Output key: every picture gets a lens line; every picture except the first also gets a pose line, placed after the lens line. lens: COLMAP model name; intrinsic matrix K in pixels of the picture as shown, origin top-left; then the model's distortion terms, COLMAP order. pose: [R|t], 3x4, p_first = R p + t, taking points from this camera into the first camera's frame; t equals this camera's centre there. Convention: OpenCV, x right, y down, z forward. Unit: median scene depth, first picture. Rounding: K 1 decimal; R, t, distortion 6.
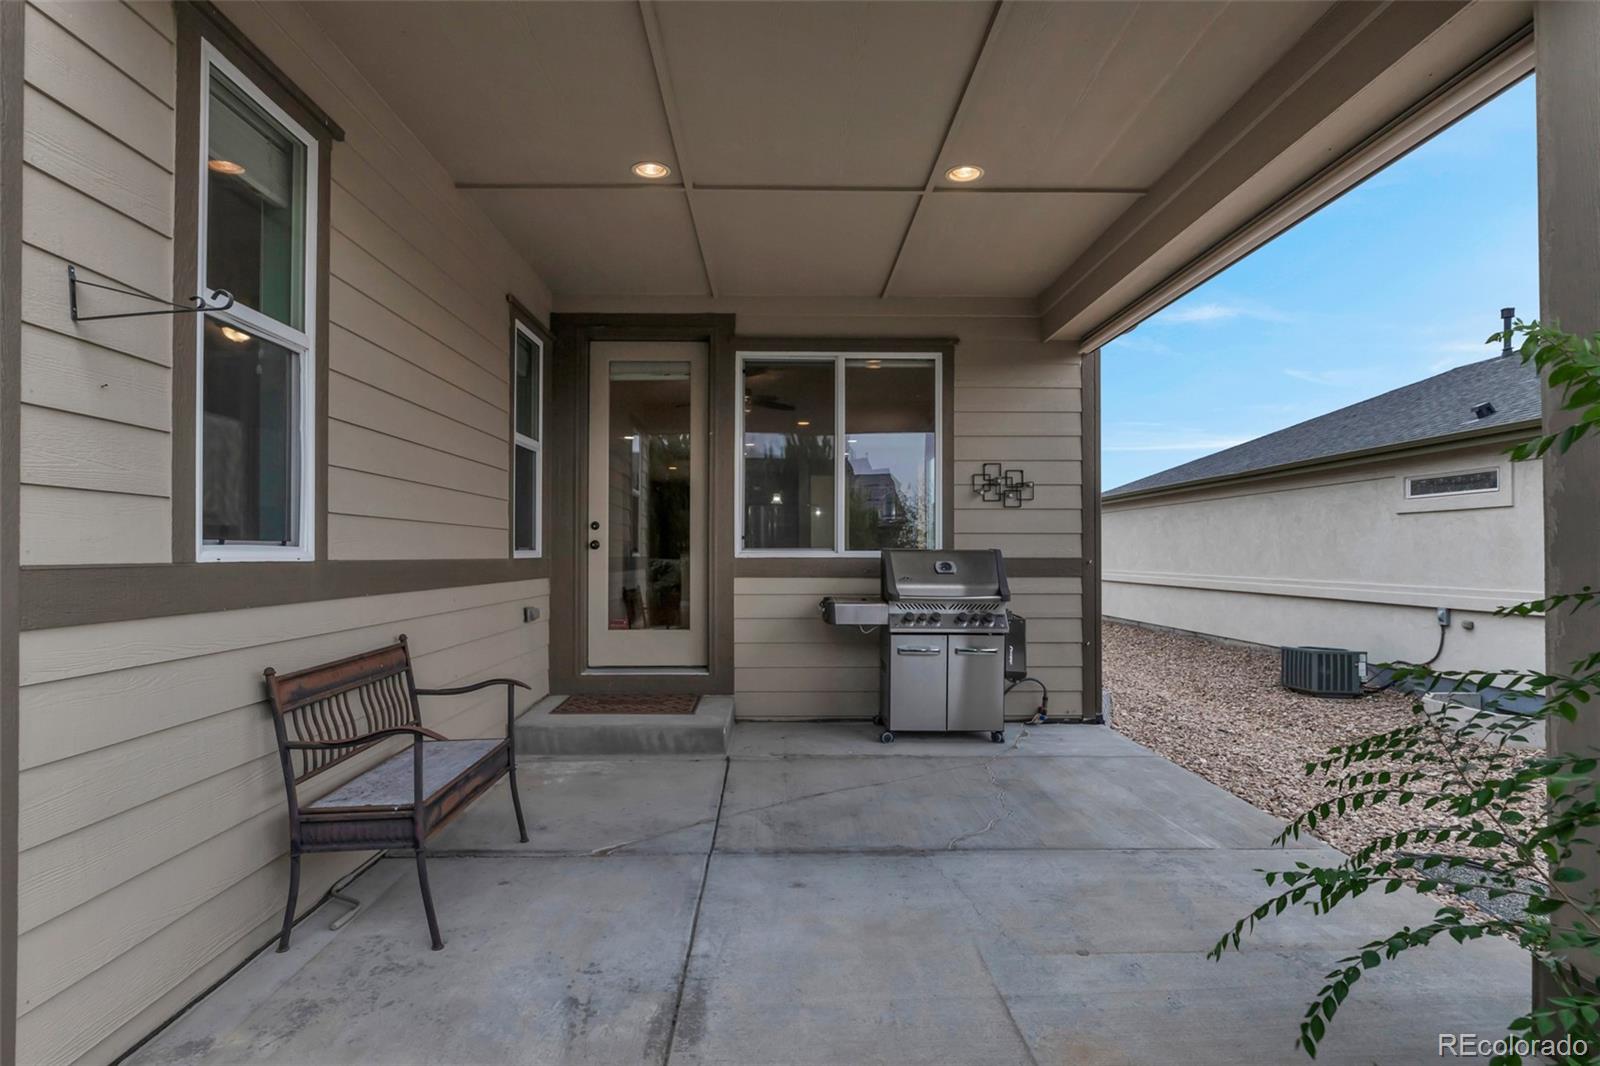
lens RADIAL K [[835.7, 0, 798.3], [0, 835.7, 540.3], [0, 0, 1]] dist [-0.002616, -0.000169]
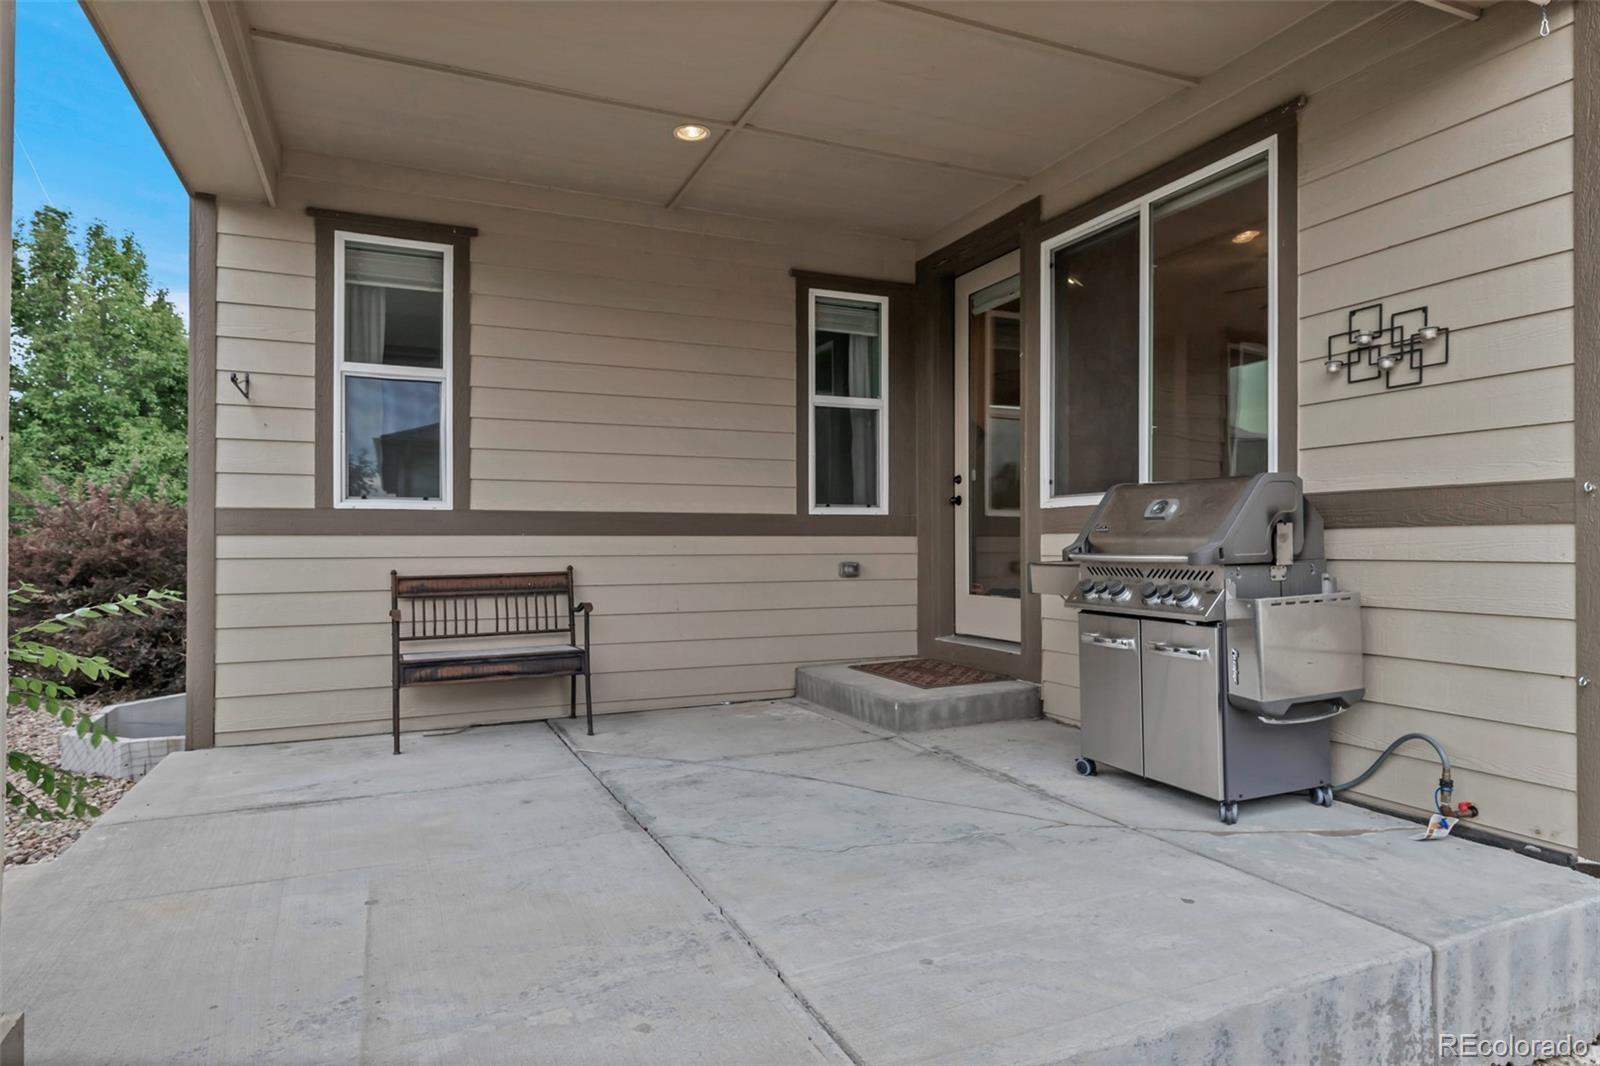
lens RADIAL K [[933.2, 0, 799.3], [0, 933.2, 535.7], [0, 0, 1]] dist [0.006885, -0.001450]
pose [[0.373518, -0.010262, -0.927566, 0.755785], [0.017578, 0.999838, -0.003983, 0.053287], [0.927456, -0.014817, 0.373638, 0.542325]]
